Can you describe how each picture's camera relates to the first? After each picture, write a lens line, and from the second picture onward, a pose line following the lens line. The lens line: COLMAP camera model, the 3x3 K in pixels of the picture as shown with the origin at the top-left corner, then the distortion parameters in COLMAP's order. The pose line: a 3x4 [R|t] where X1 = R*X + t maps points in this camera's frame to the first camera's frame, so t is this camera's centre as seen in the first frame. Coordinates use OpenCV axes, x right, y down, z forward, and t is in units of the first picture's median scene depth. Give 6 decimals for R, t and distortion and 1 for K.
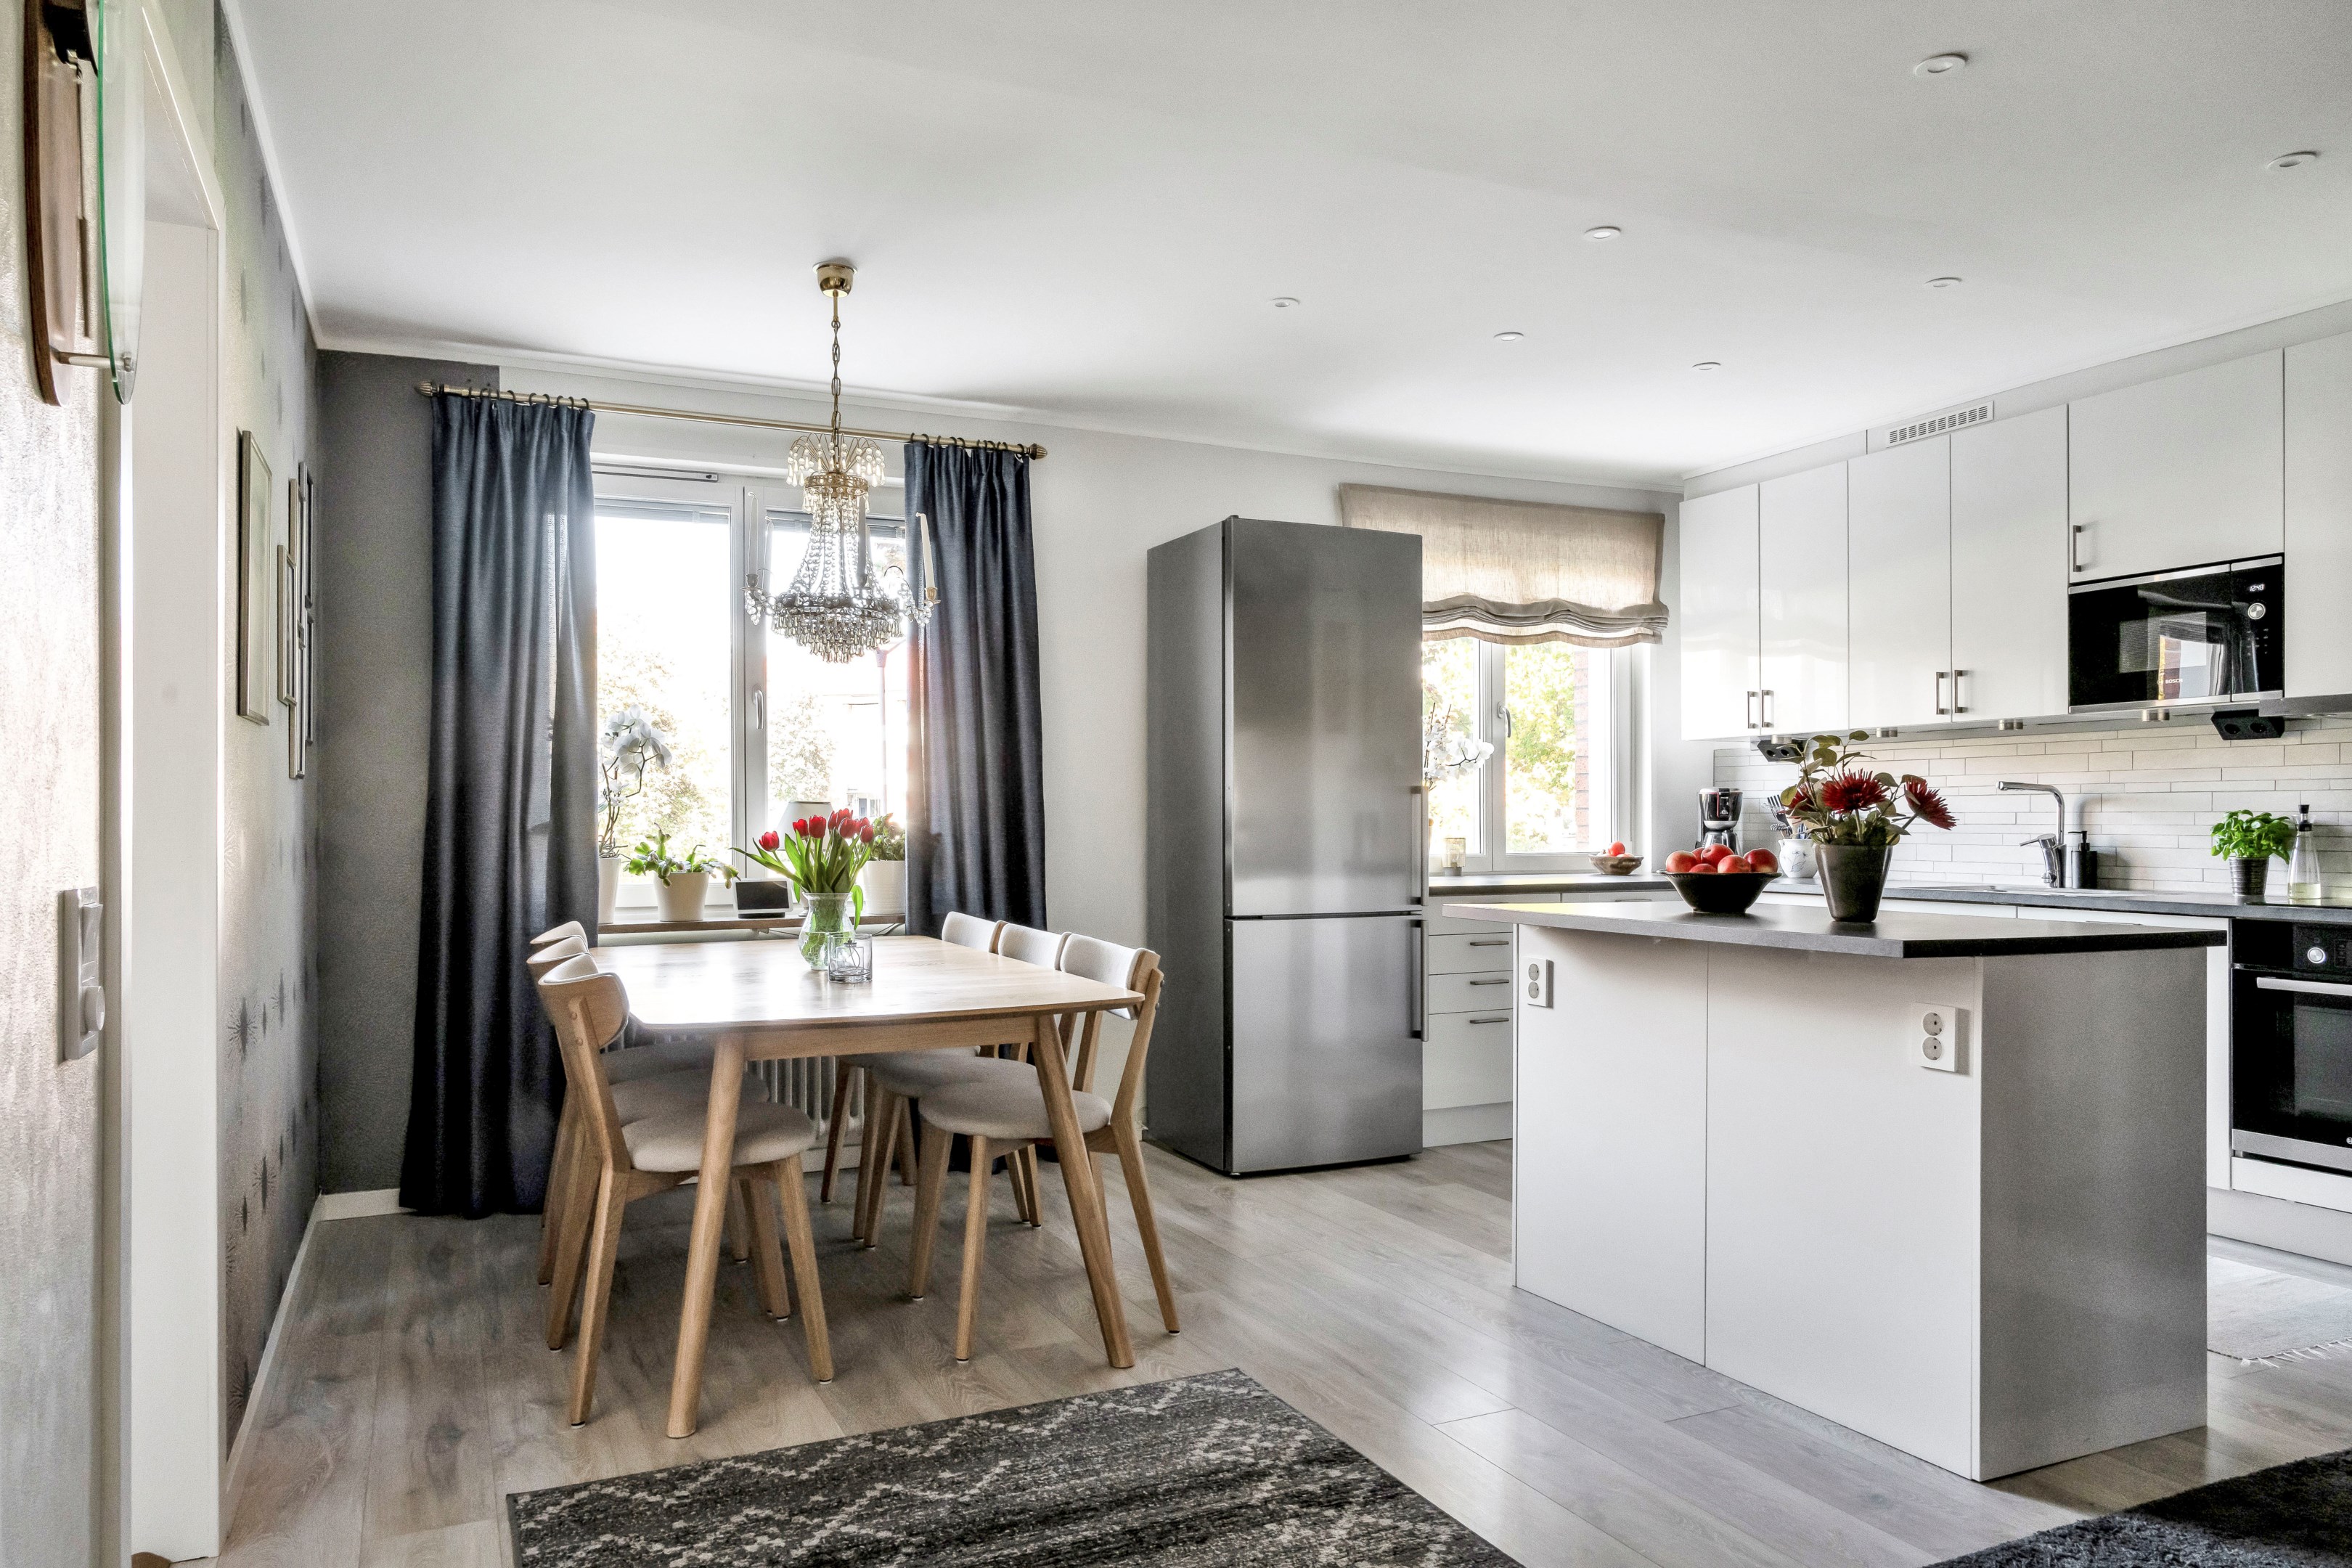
lens RADIAL K [[1587.5, 0, 1177.8], [0, 1587.5, 818.0], [0, 0, 1]] dist [-0.000511, 0.003145]
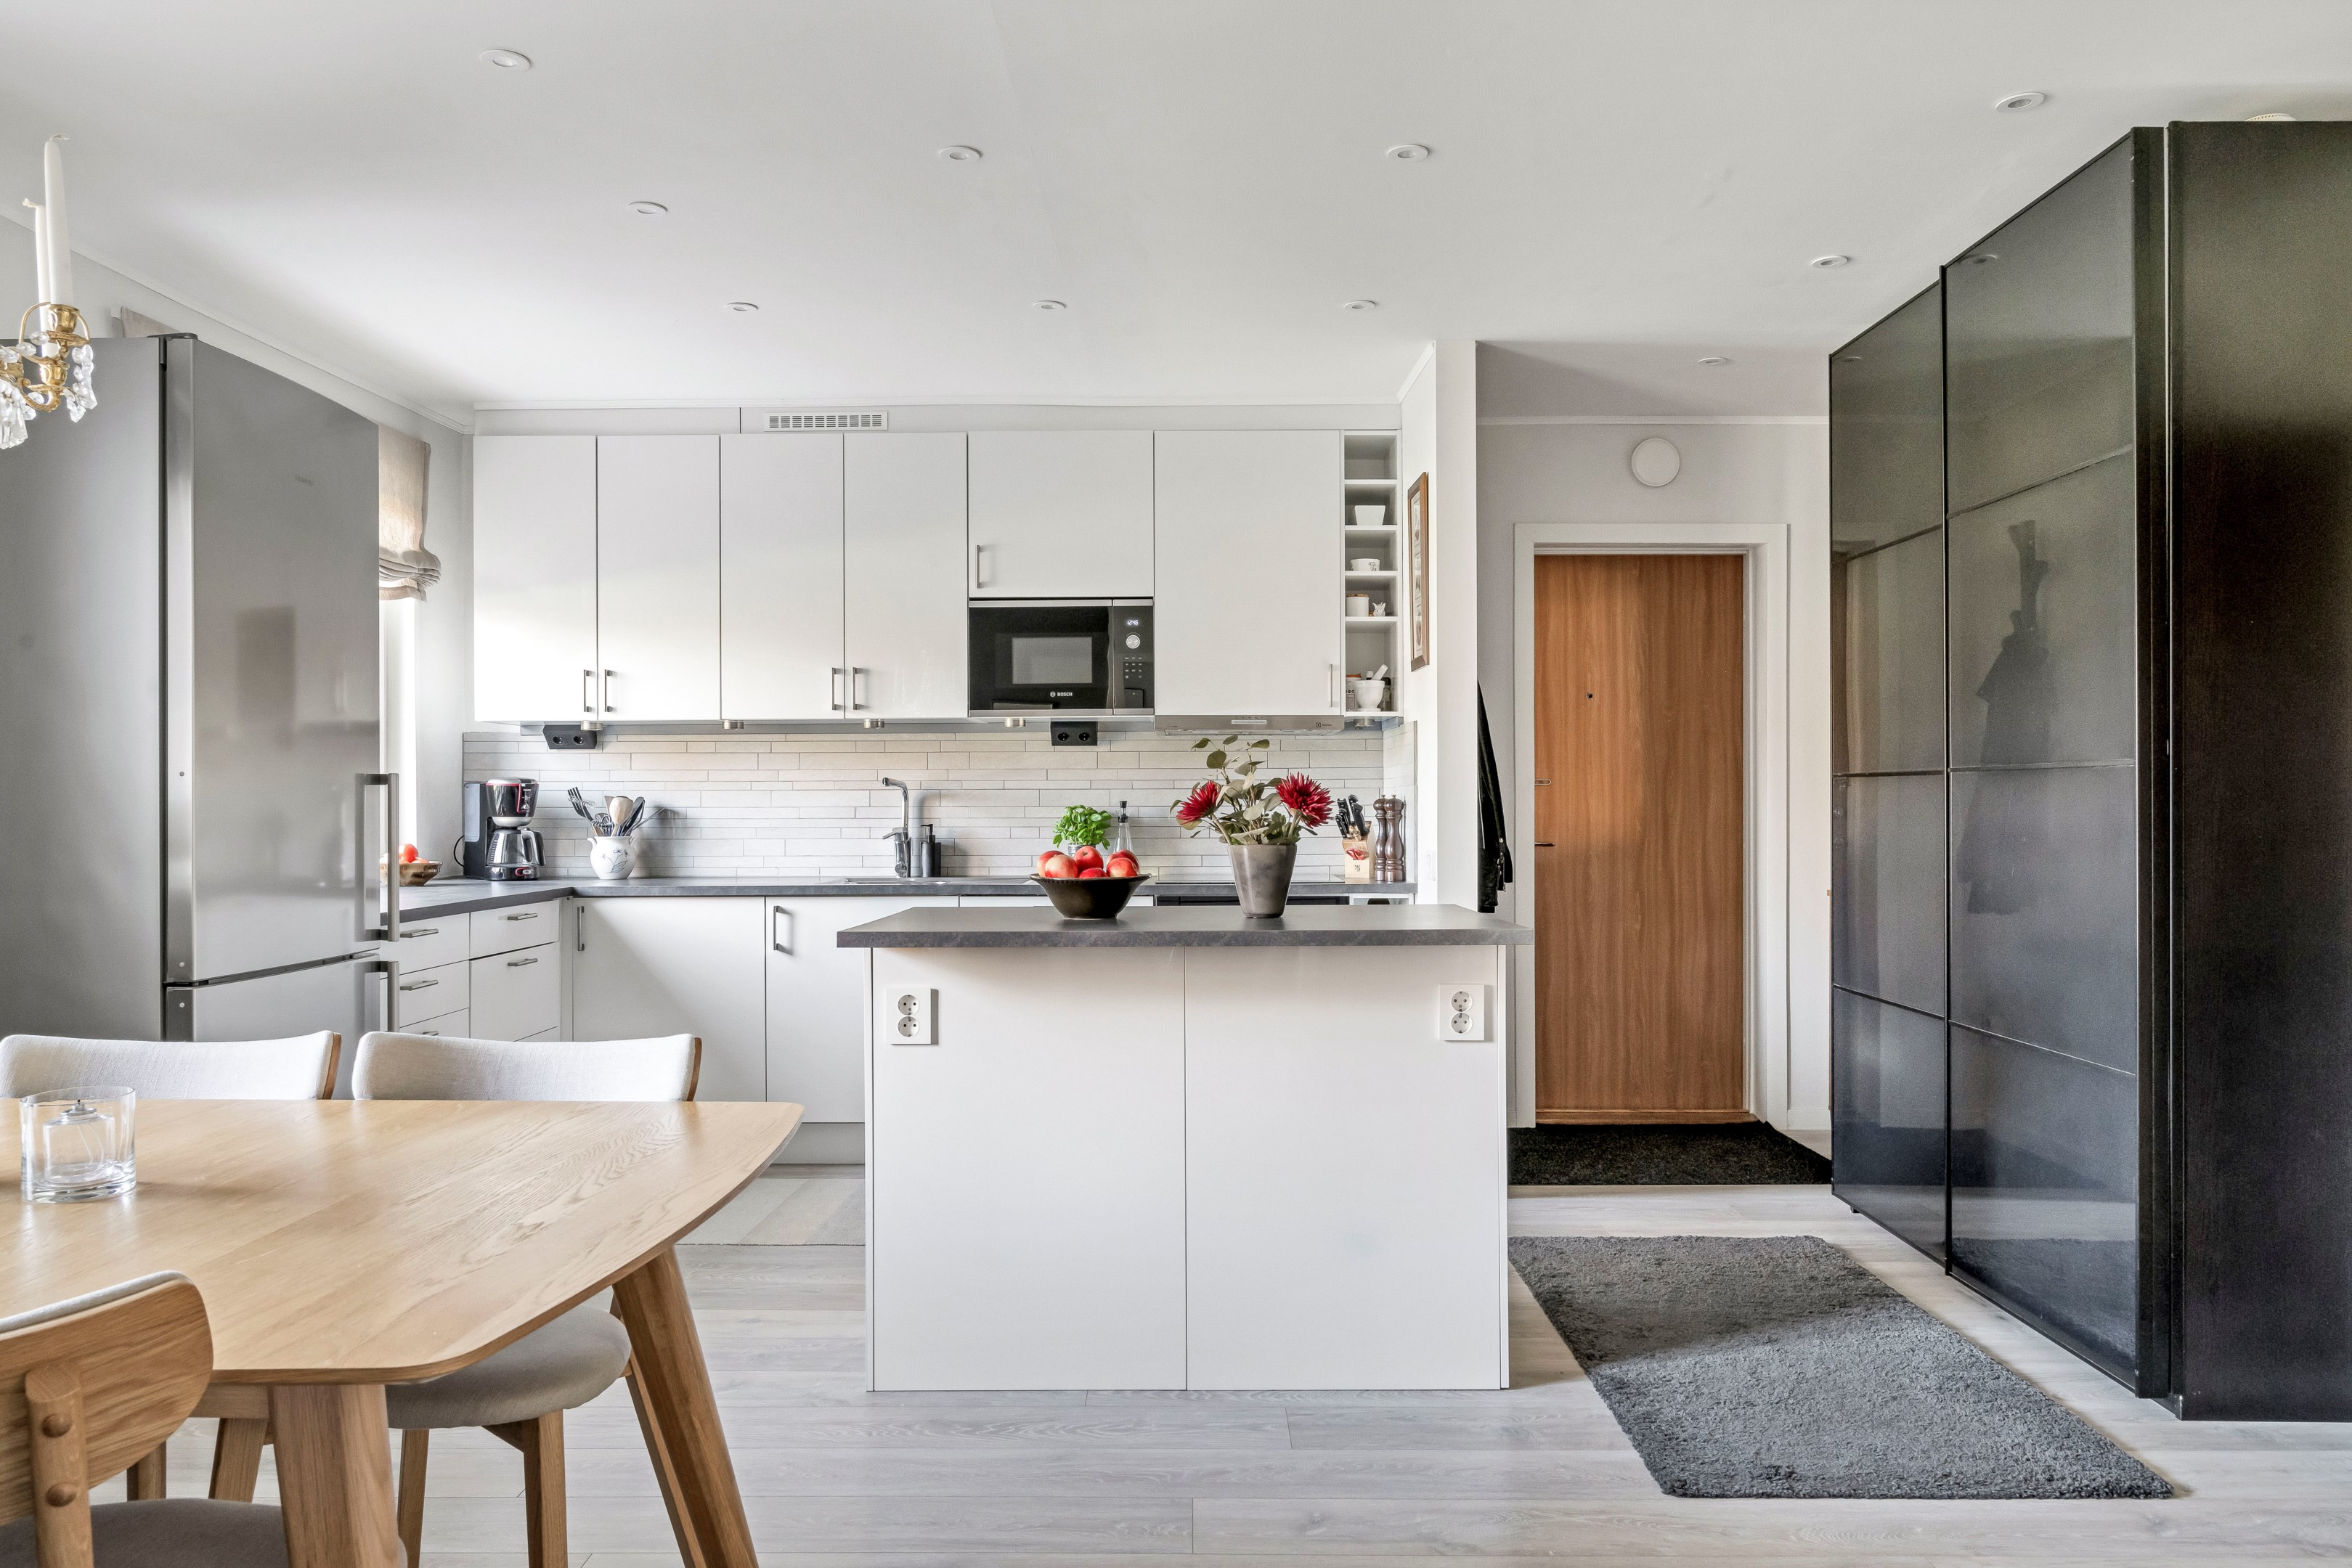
lens RADIAL K [[1621.7, 0, 1176.0], [0, 1621.7, 784.0], [0, 0, 1]] dist [-0.004547, -0.001605]
pose [[0.434080, 0.008292, 0.900836, -0.387231], [0.001971, 0.999946, -0.010154, -0.008322], [-0.900872, 0.006184, 0.434041, 0.399795]]
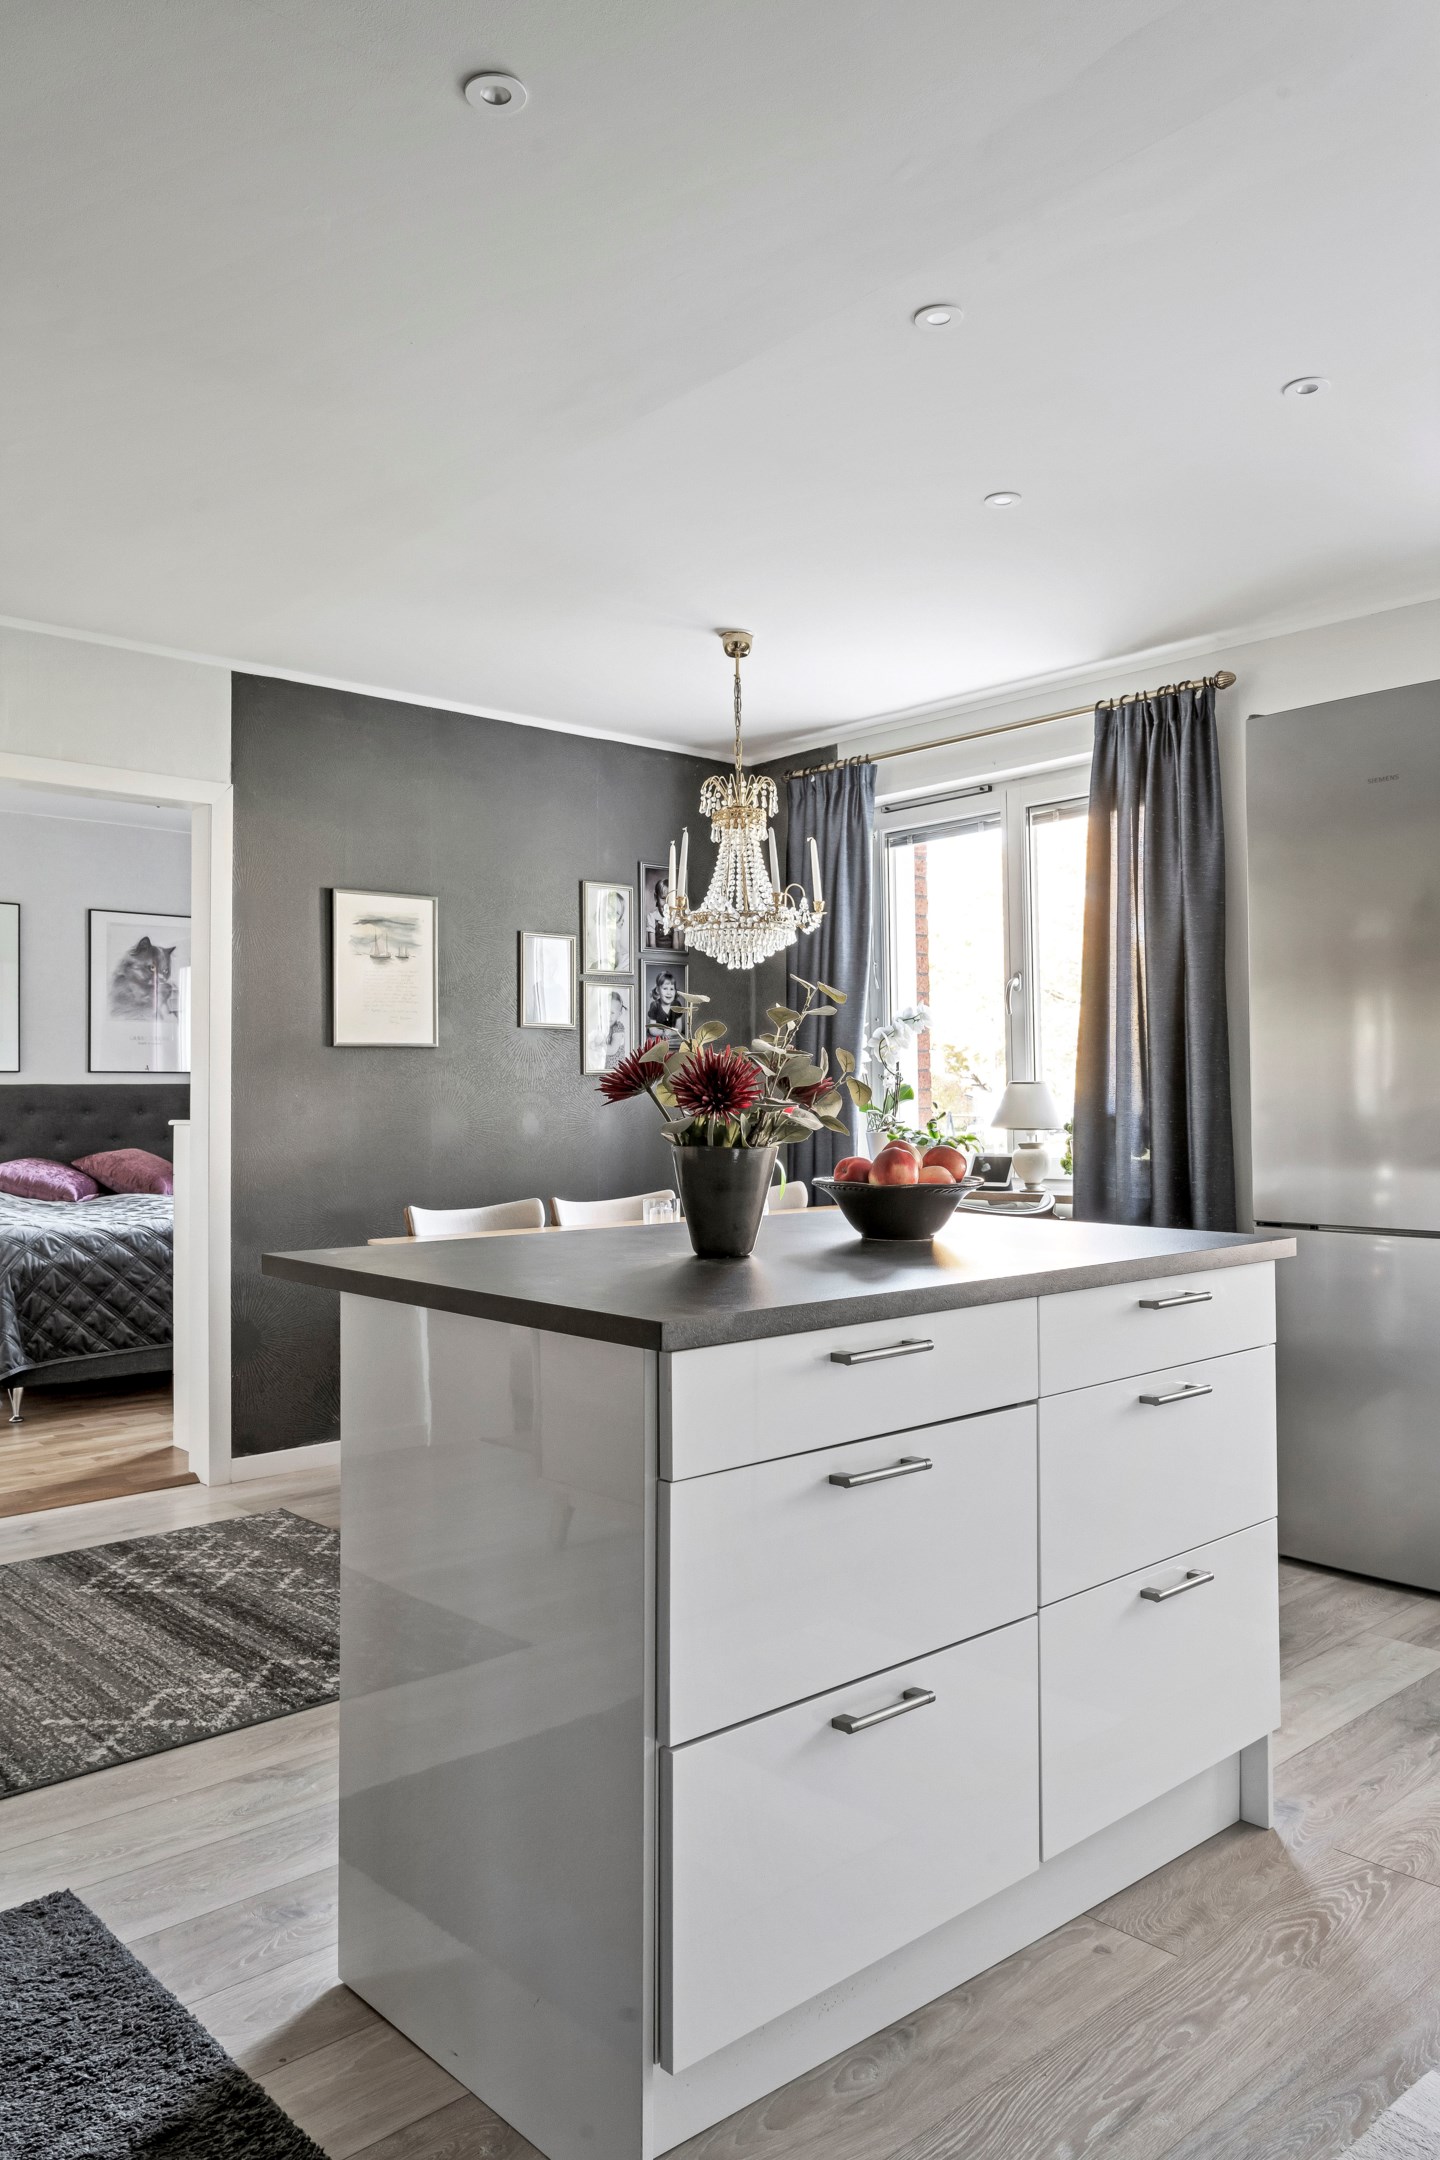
lens RADIAL K [[1551.4, 0, 720.0], [0, 1551.4, 1080.0], [0, 0, 1]] dist [0.003733, 0.001523]
pose [[0.294571, -0.009659, -0.955581, 0.736266], [0.009522, 0.999929, -0.007172, -0.006951], [0.955582, -0.006986, 0.294642, 0.546756]]
